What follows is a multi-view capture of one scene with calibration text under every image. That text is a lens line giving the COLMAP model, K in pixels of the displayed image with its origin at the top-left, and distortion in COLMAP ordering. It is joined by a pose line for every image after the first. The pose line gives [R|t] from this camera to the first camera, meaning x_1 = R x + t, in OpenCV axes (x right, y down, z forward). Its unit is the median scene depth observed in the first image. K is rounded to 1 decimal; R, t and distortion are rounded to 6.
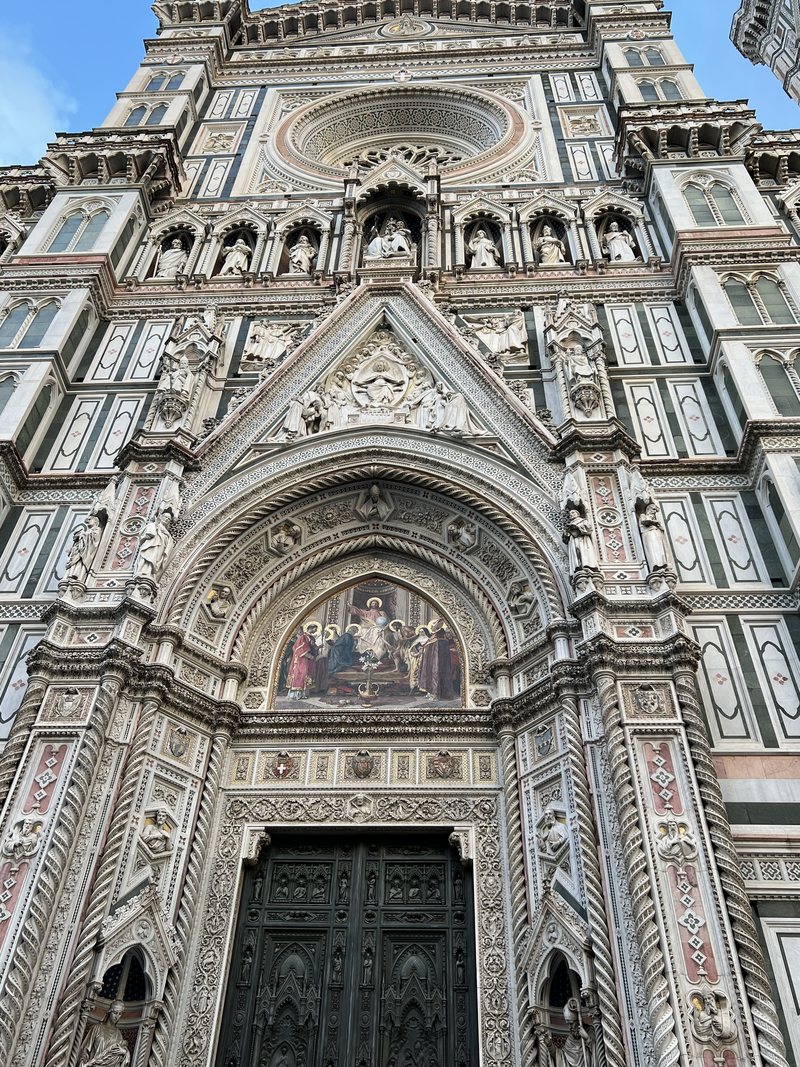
lens RADIAL K [[880.0, 0, 396.6], [0, 880.0, 538.8], [0, 0, 1]] dist [0.067718, -0.074127]
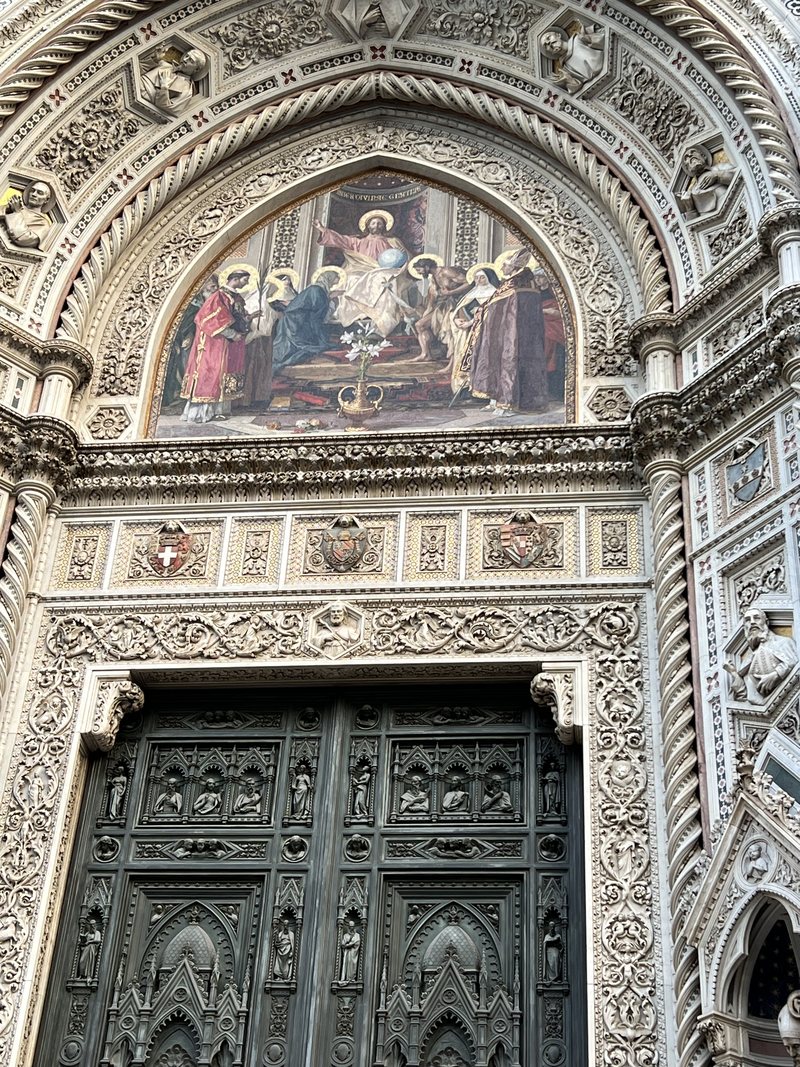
lens RADIAL K [[1698.0, 0, 390.2], [0, 1698.0, 534.8], [0, 0, 1]] dist [0.153144, 0.000000]
pose [[0.997553, -0.016897, -0.067843, 0.041603], [0.026042, 0.990330, 0.136263, 0.122801], [0.064884, -0.137697, 0.988347, 0.130038]]
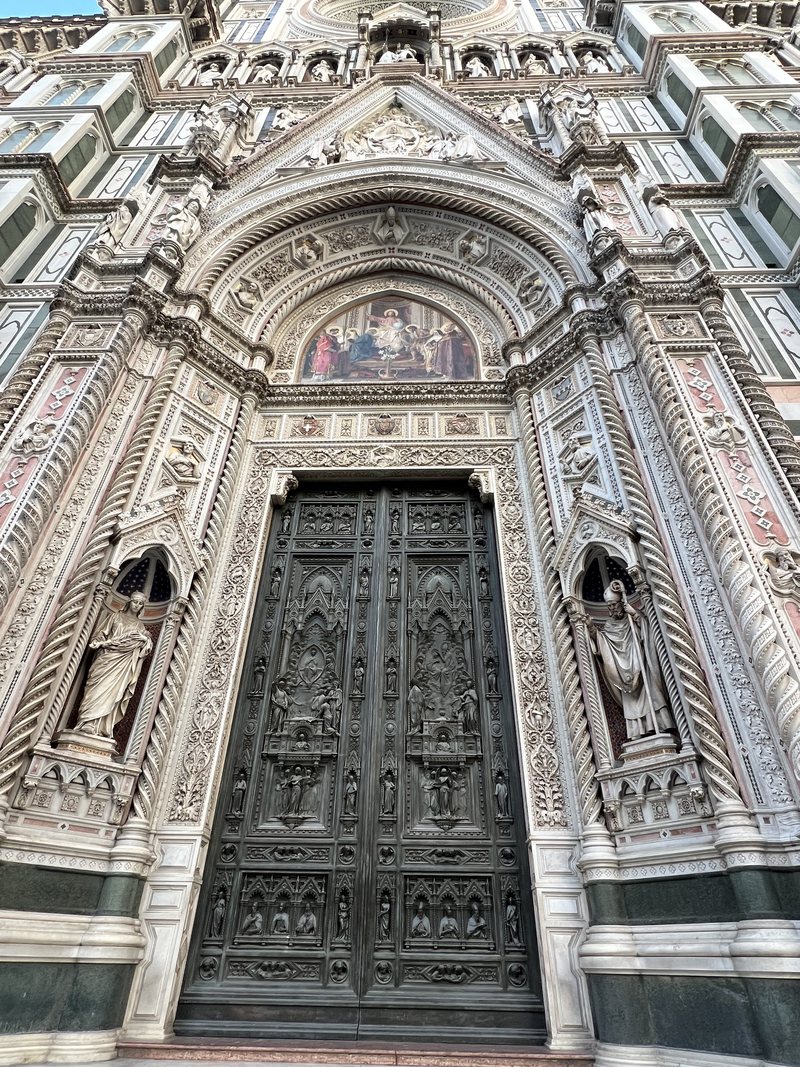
lens RADIAL K [[569.1, 0, 402.2], [0, 569.1, 525.8], [0, 0, 1]] dist [0.000868, -0.000892]
pose [[0.999488, 0.004964, 0.031616, -0.035524], [-0.008879, 0.992127, 0.124924, 0.269789], [-0.030747, -0.125141, 0.991662, 0.288588]]
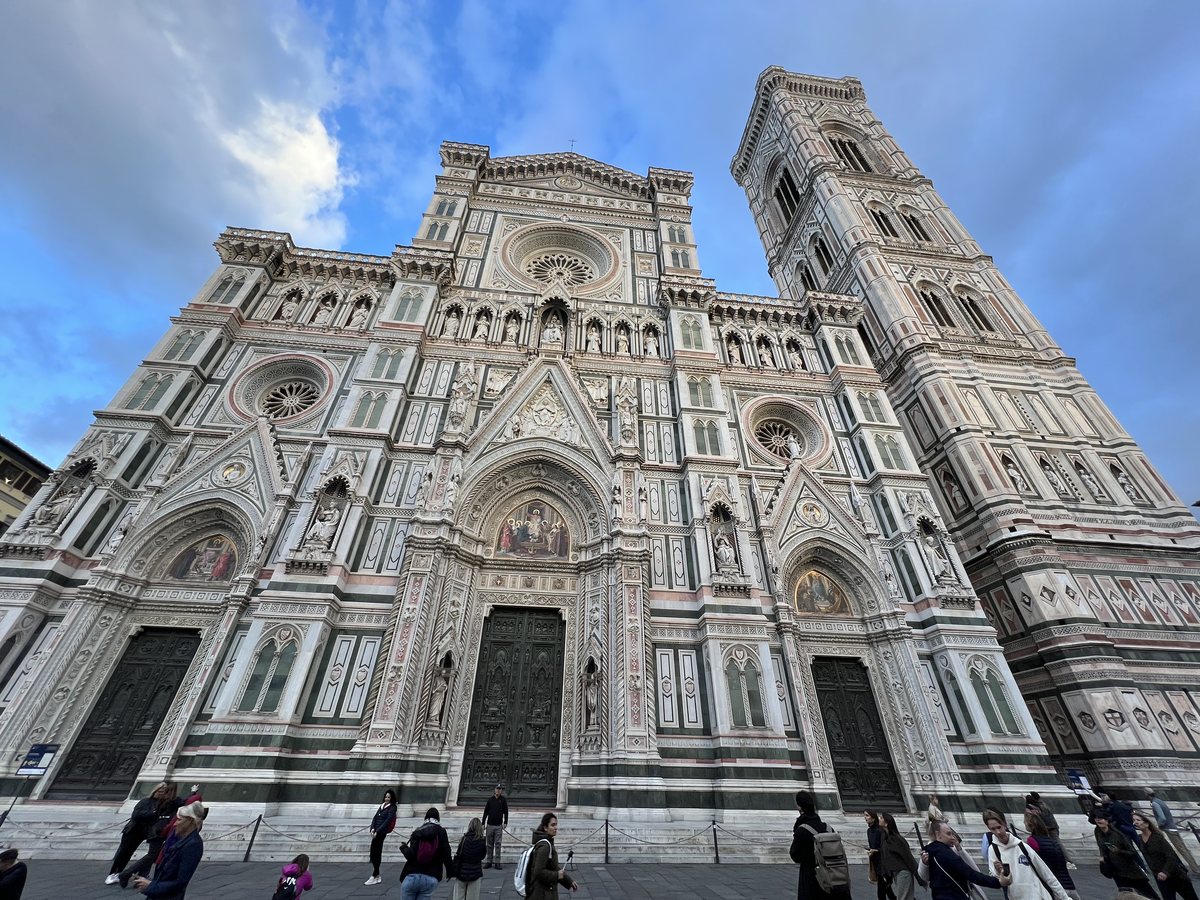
lens RADIAL K [[474.0, 0, 597.5], [0, 474.0, 443.9], [0, 0, 1]] dist [-0.000489, -0.000157]
pose [[0.985430, 0.085030, 0.147300, -0.075811], [-0.106797, 0.983384, 0.146801, -0.370589], [-0.132370, -0.160394, 0.978137, -0.357954]]
